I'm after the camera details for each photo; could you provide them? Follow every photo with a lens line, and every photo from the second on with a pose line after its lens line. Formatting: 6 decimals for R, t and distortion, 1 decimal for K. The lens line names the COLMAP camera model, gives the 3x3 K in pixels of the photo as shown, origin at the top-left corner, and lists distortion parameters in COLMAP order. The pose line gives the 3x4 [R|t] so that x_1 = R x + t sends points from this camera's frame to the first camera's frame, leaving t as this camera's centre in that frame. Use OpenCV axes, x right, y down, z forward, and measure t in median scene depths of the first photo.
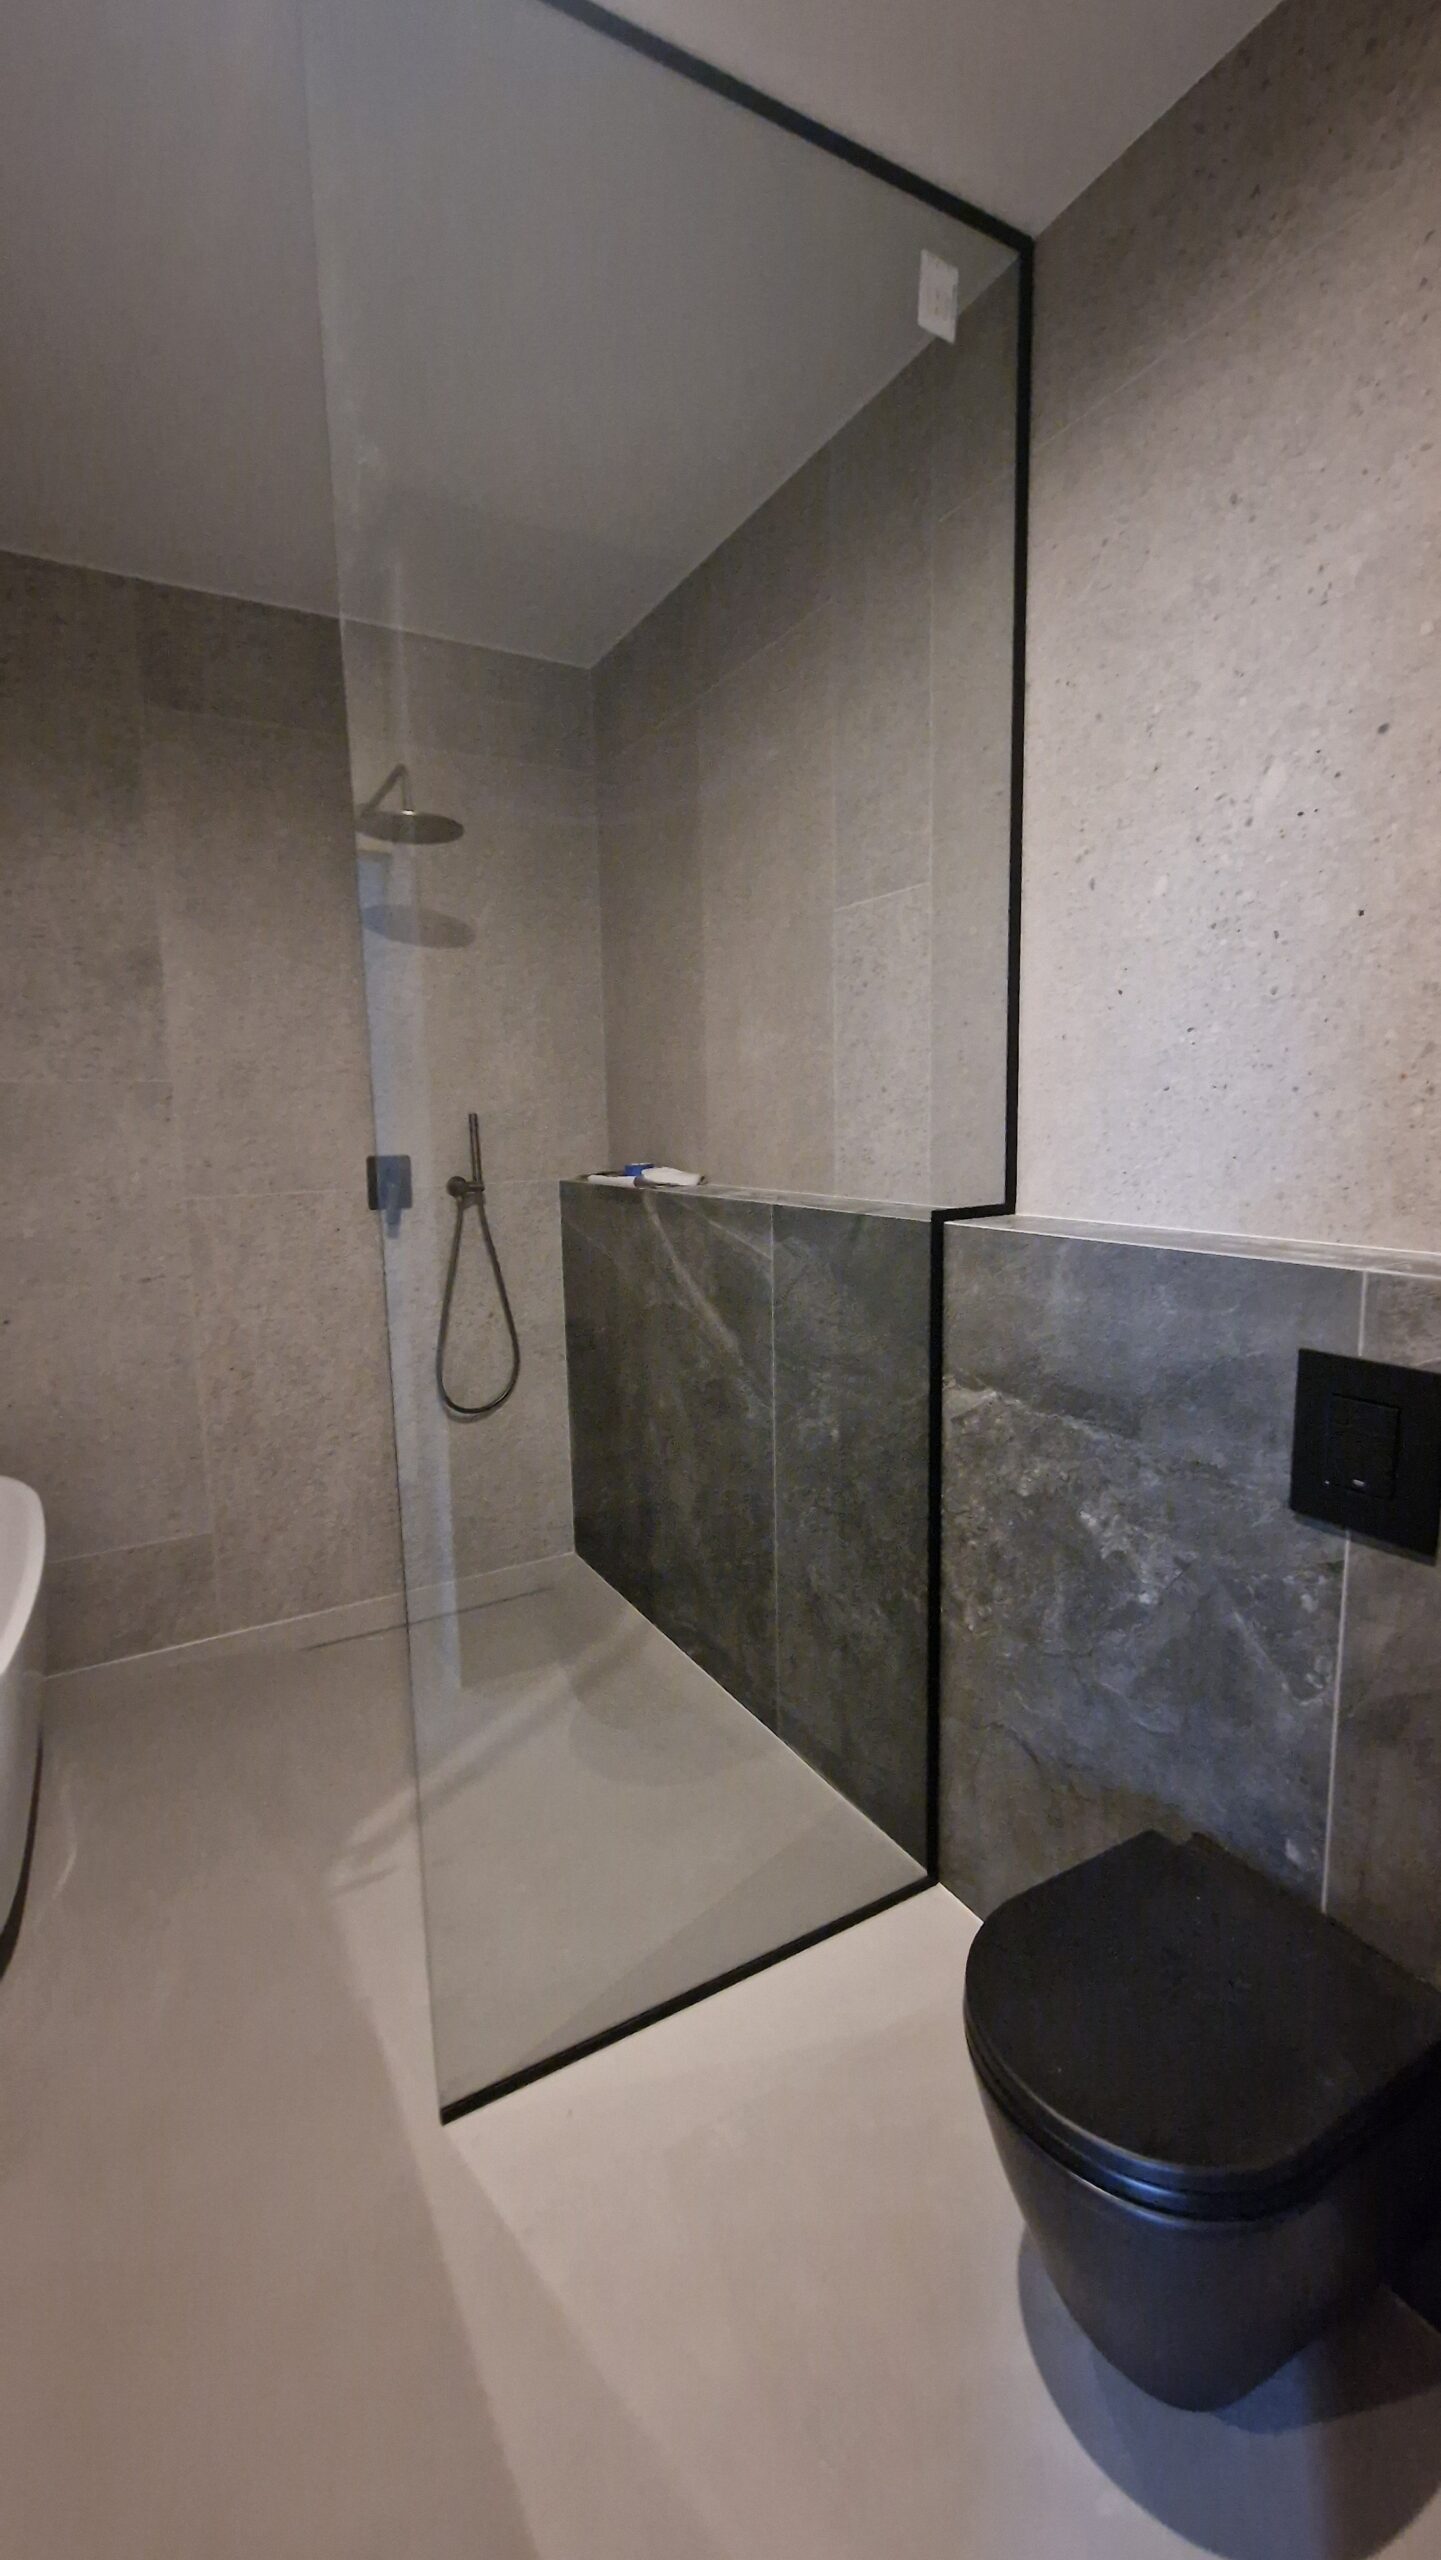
lens RADIAL K [[1051.1, 0, 726.6], [0, 1051.1, 1244.2], [0, 0, 1]] dist [-0.001033, 0.000572]
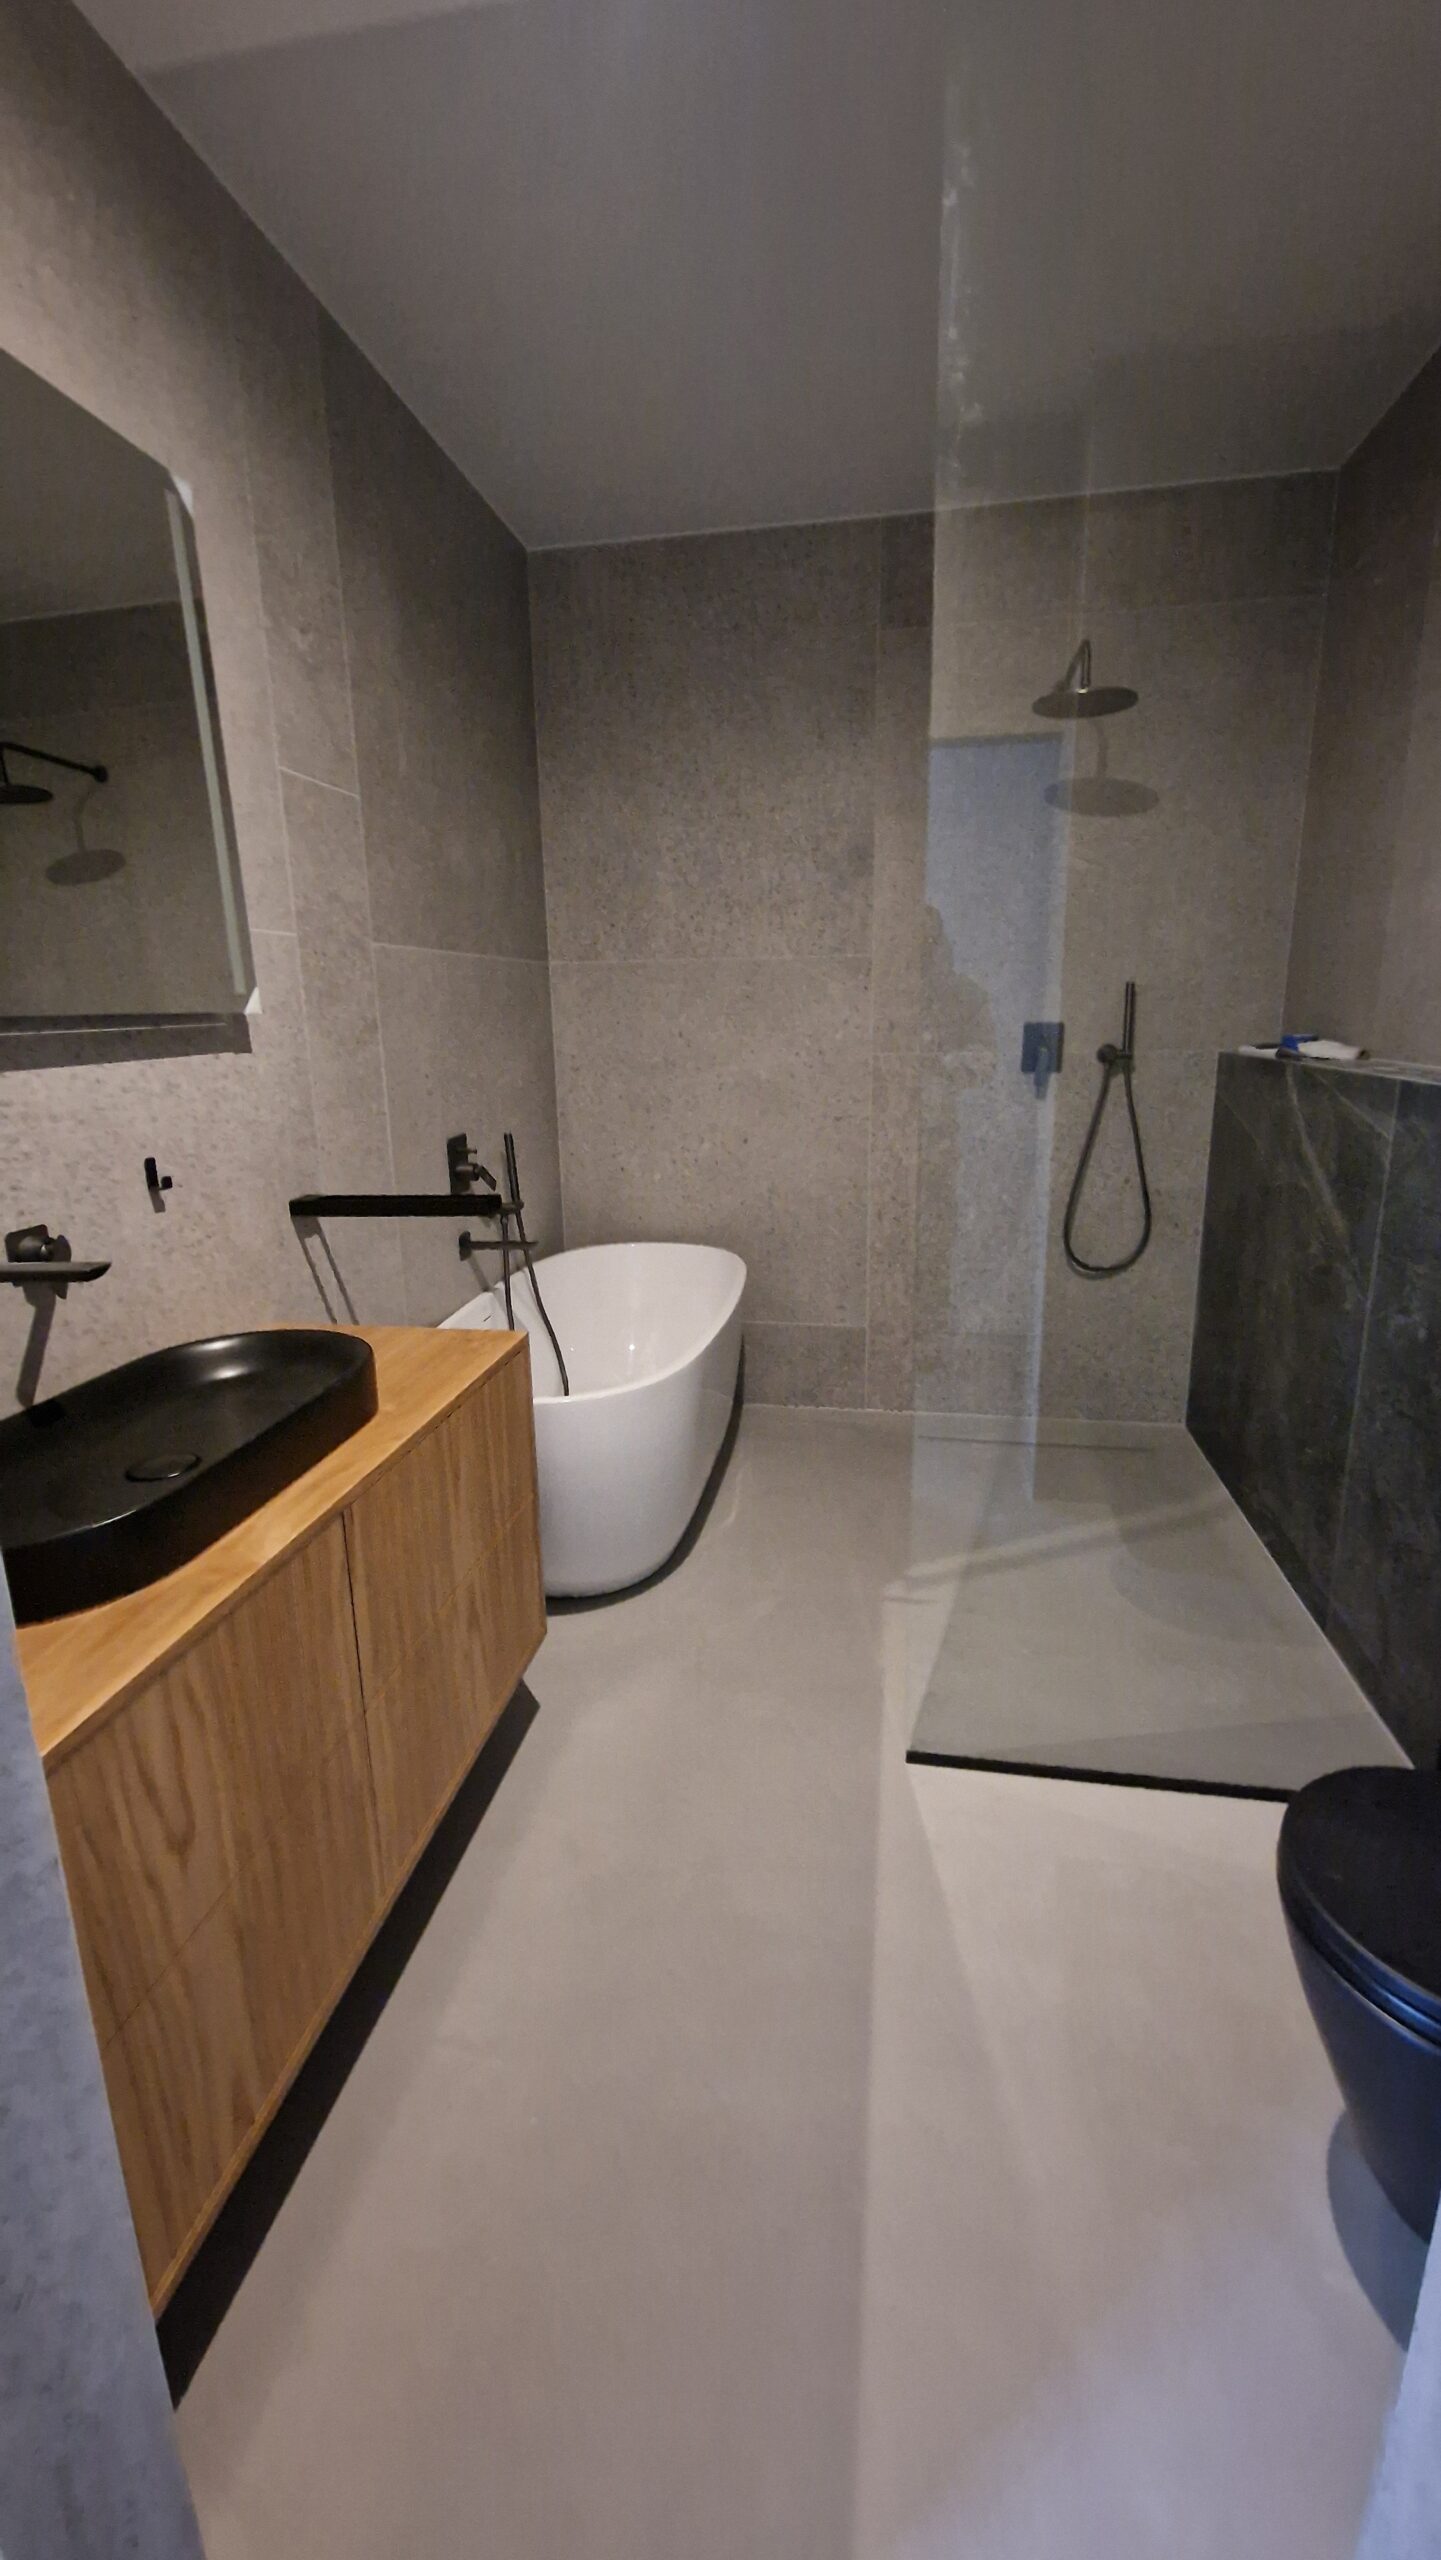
lens RADIAL K [[1051.1, 0, 726.6], [0, 1051.1, 1244.2], [0, 0, 1]] dist [-0.001033, 0.000572]
pose [[0.771613, 0.148194, -0.618589, 0.142395], [-0.078375, 0.987222, 0.138743, 0.018347], [0.631246, -0.058574, 0.773368, -0.063346]]
